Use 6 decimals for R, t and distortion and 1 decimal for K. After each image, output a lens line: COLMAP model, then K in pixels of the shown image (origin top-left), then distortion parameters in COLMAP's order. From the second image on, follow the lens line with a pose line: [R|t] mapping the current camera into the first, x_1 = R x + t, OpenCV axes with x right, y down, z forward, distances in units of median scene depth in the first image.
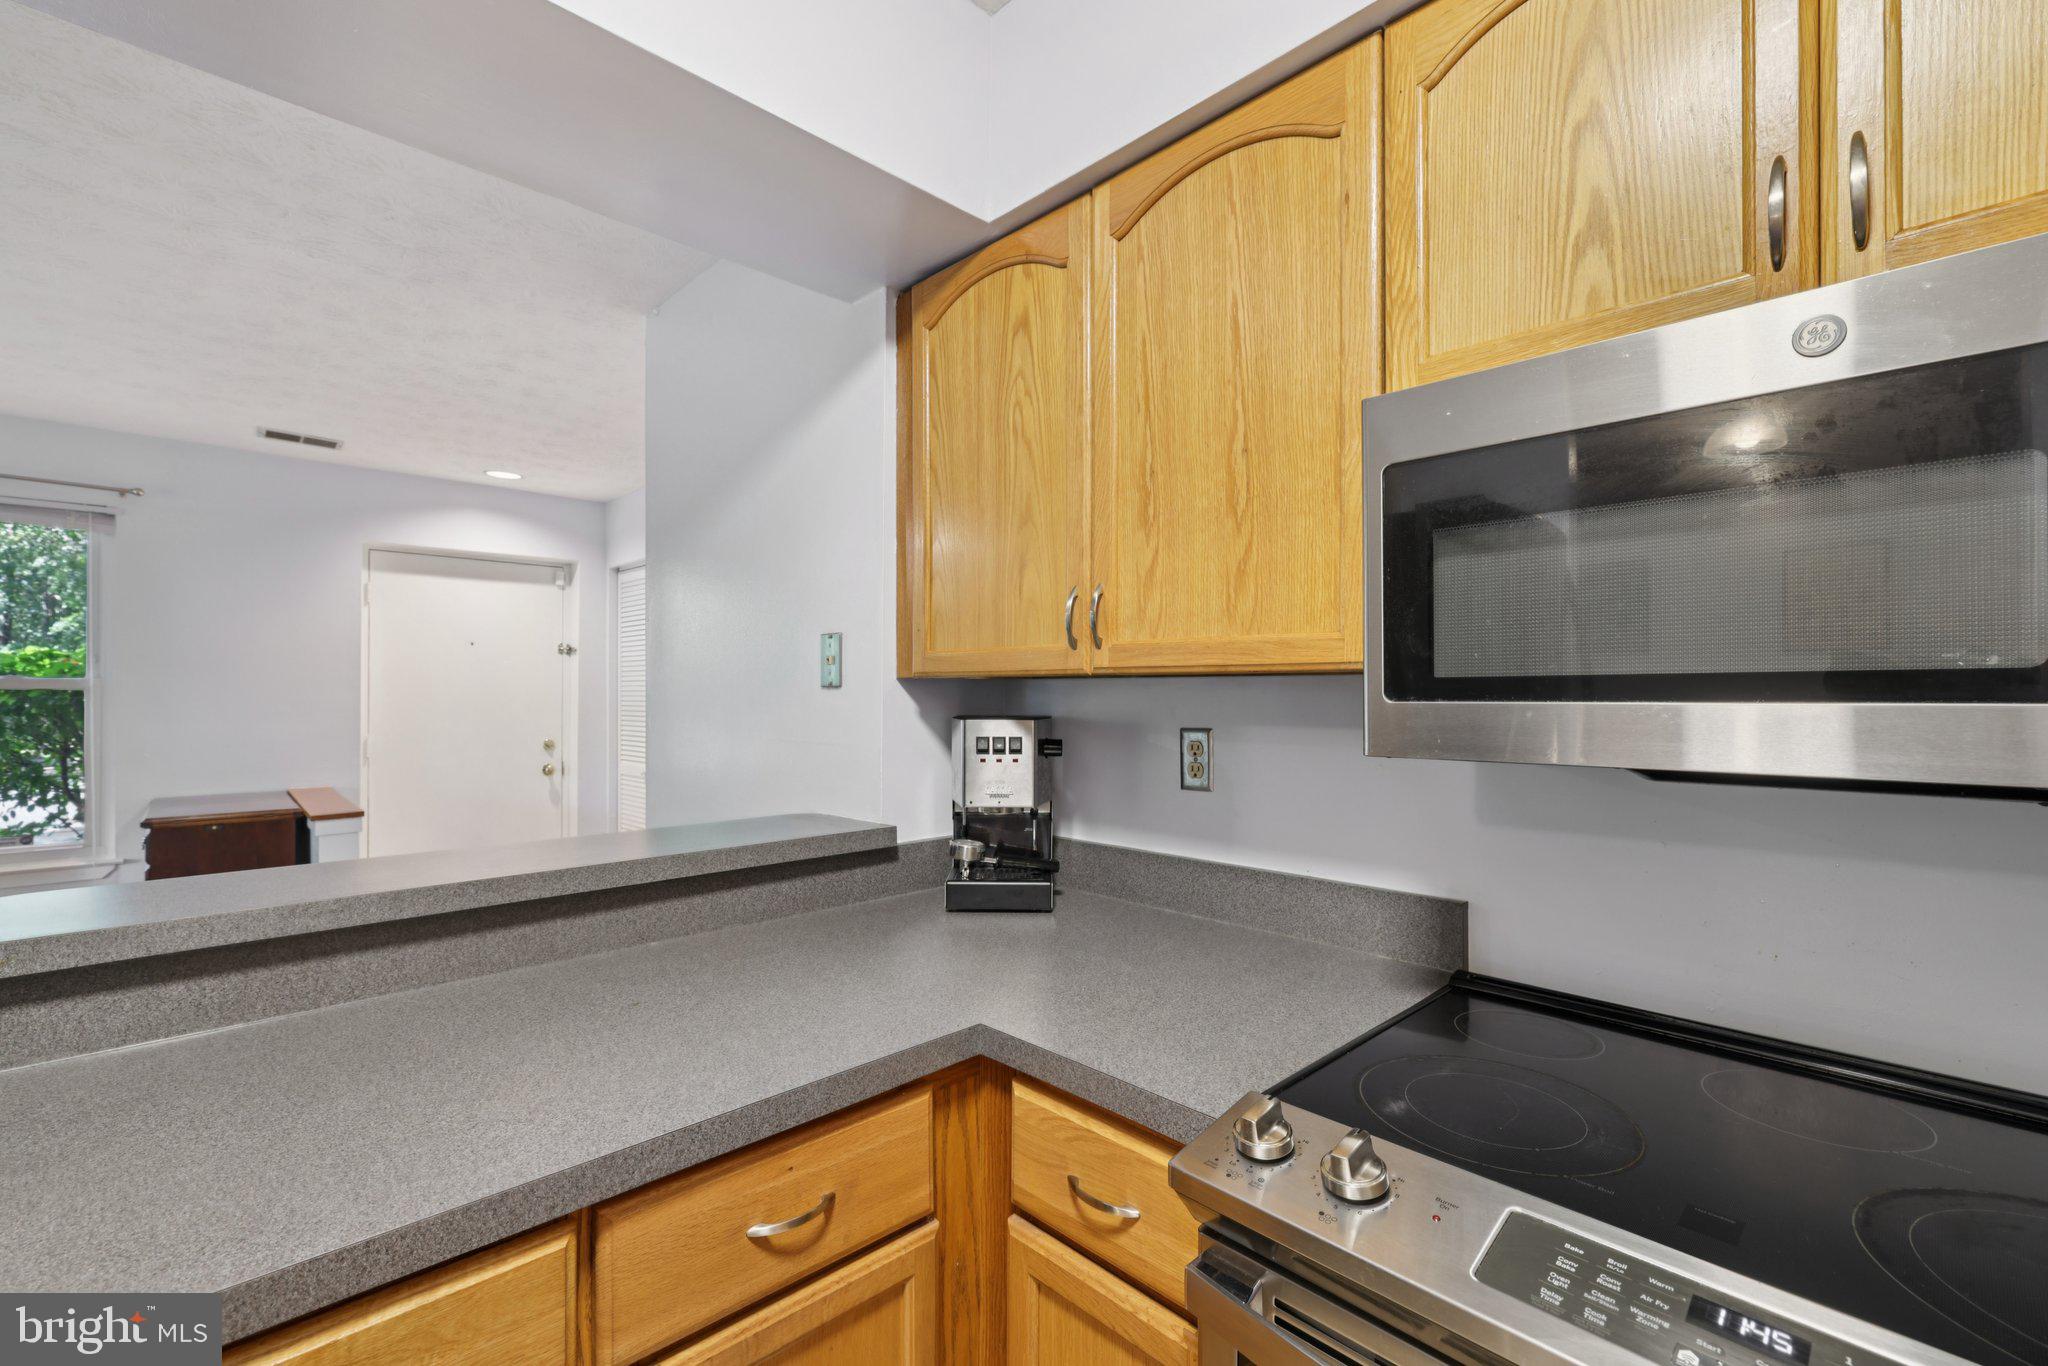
lens RADIAL K [[873.7, 0, 1018.1], [0, 873.7, 691.7], [0, 0, 1]] dist [-0.001256, -0.000107]
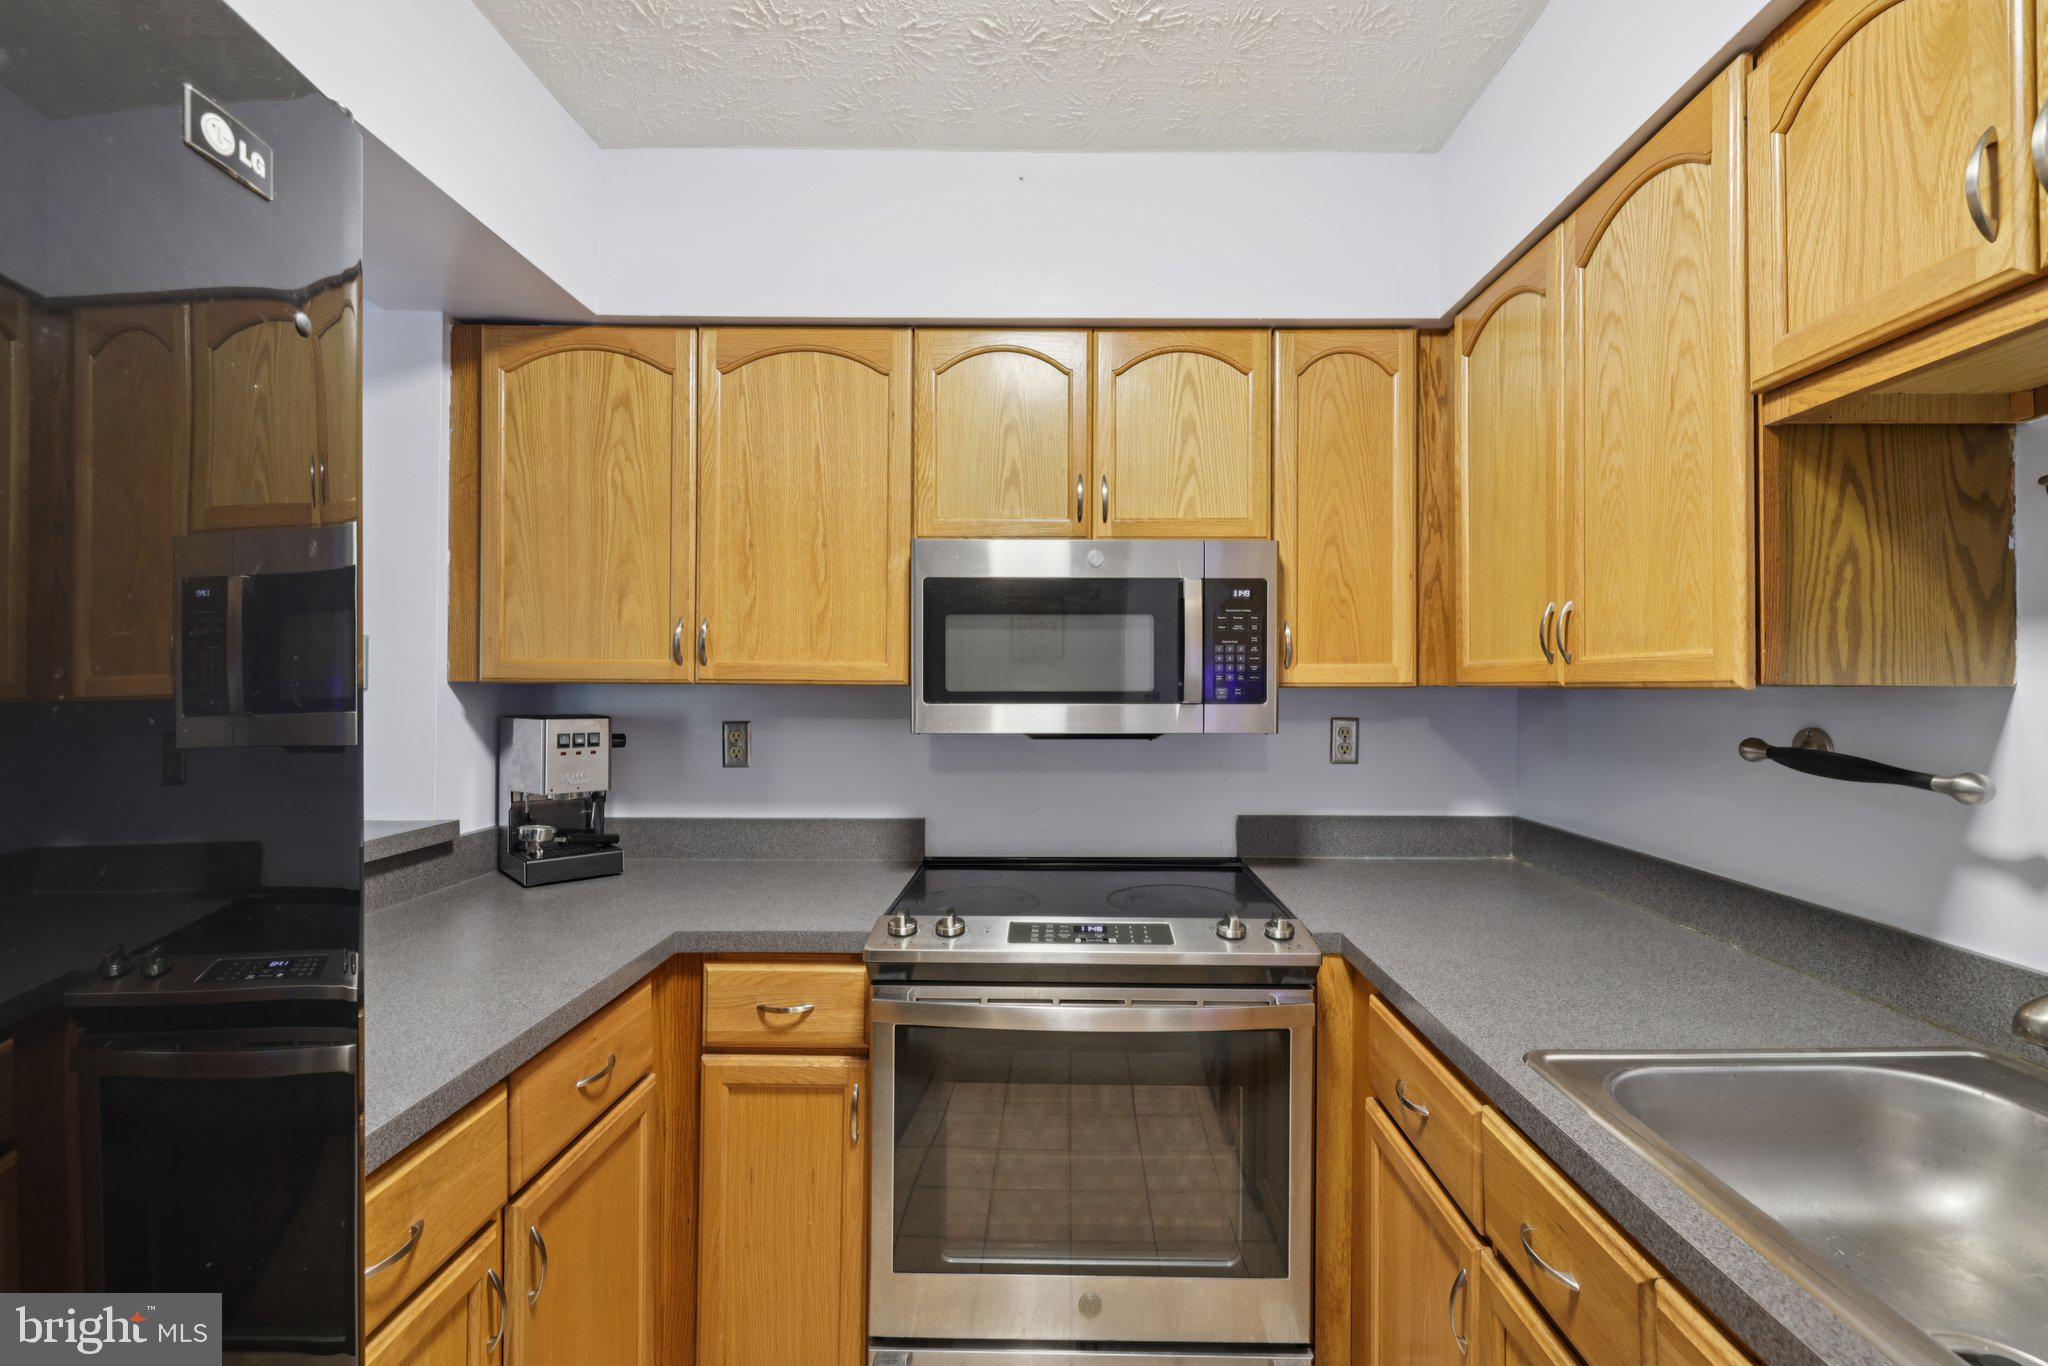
lens RADIAL K [[923.1, 0, 1049.2], [0, 923.1, 679.9], [0, 0, 1]] dist [-0.000719, -0.000026]
pose [[0.692784, 0.004030, 0.721134, -0.573982], [-0.005893, 0.999983, 0.000073, -0.029337], [-0.721122, -0.004301, 0.692795, -0.393390]]
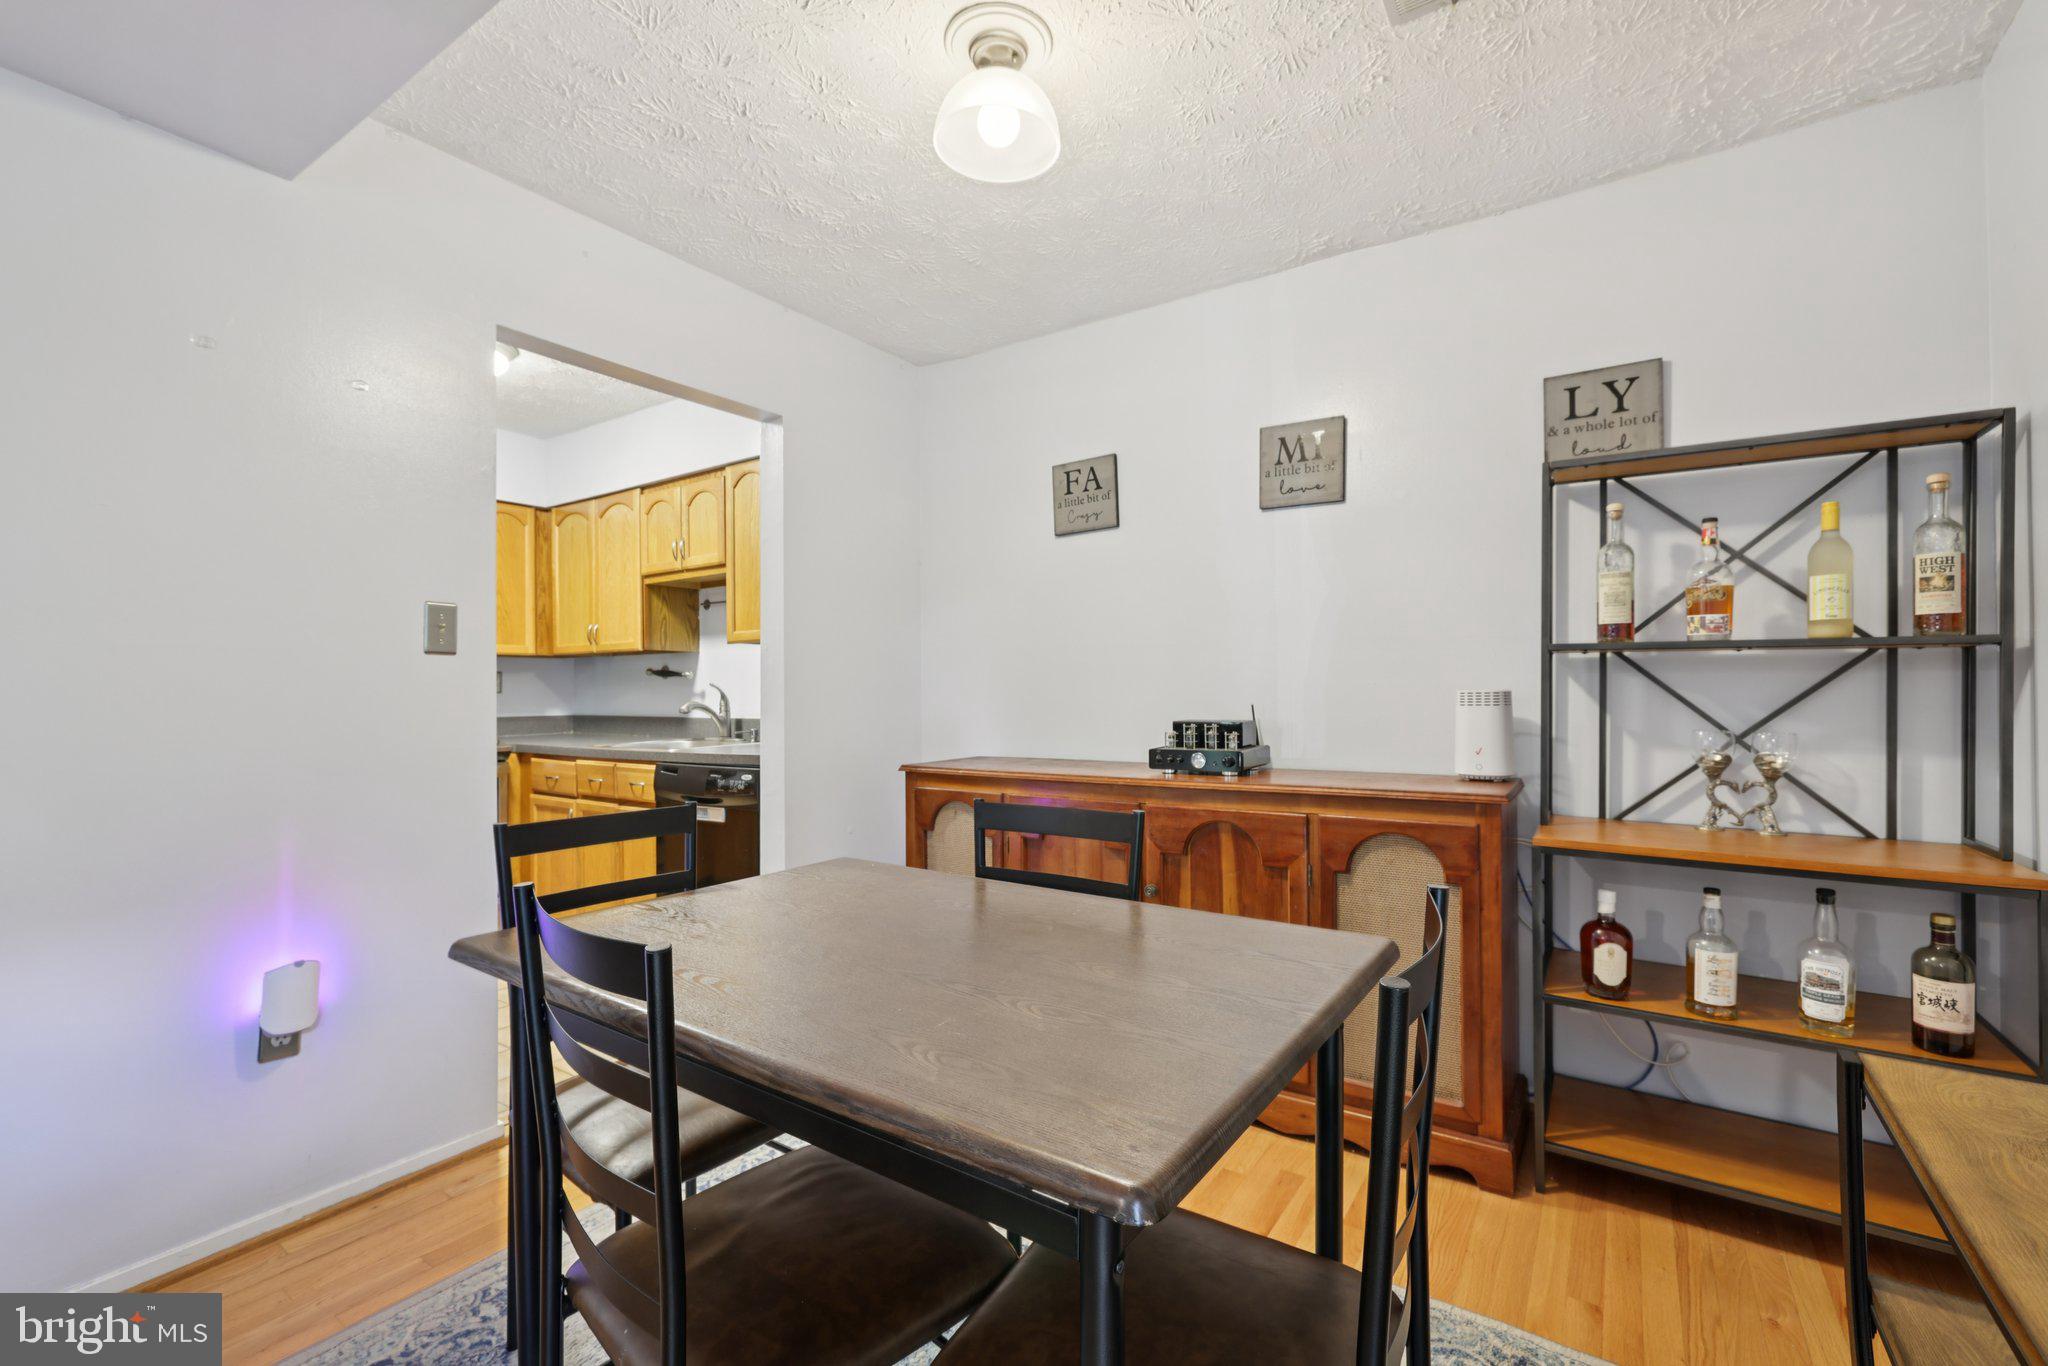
lens RADIAL K [[873.7, 0, 1018.1], [0, 873.7, 691.7], [0, 0, 1]] dist [-0.001256, -0.000107]
pose [[-0.203393, -0.001192, 0.979096, -2.444828], [-0.001256, 0.999999, 0.000957, 0.091303], [-0.979096, -0.001035, -0.203394, -0.850886]]
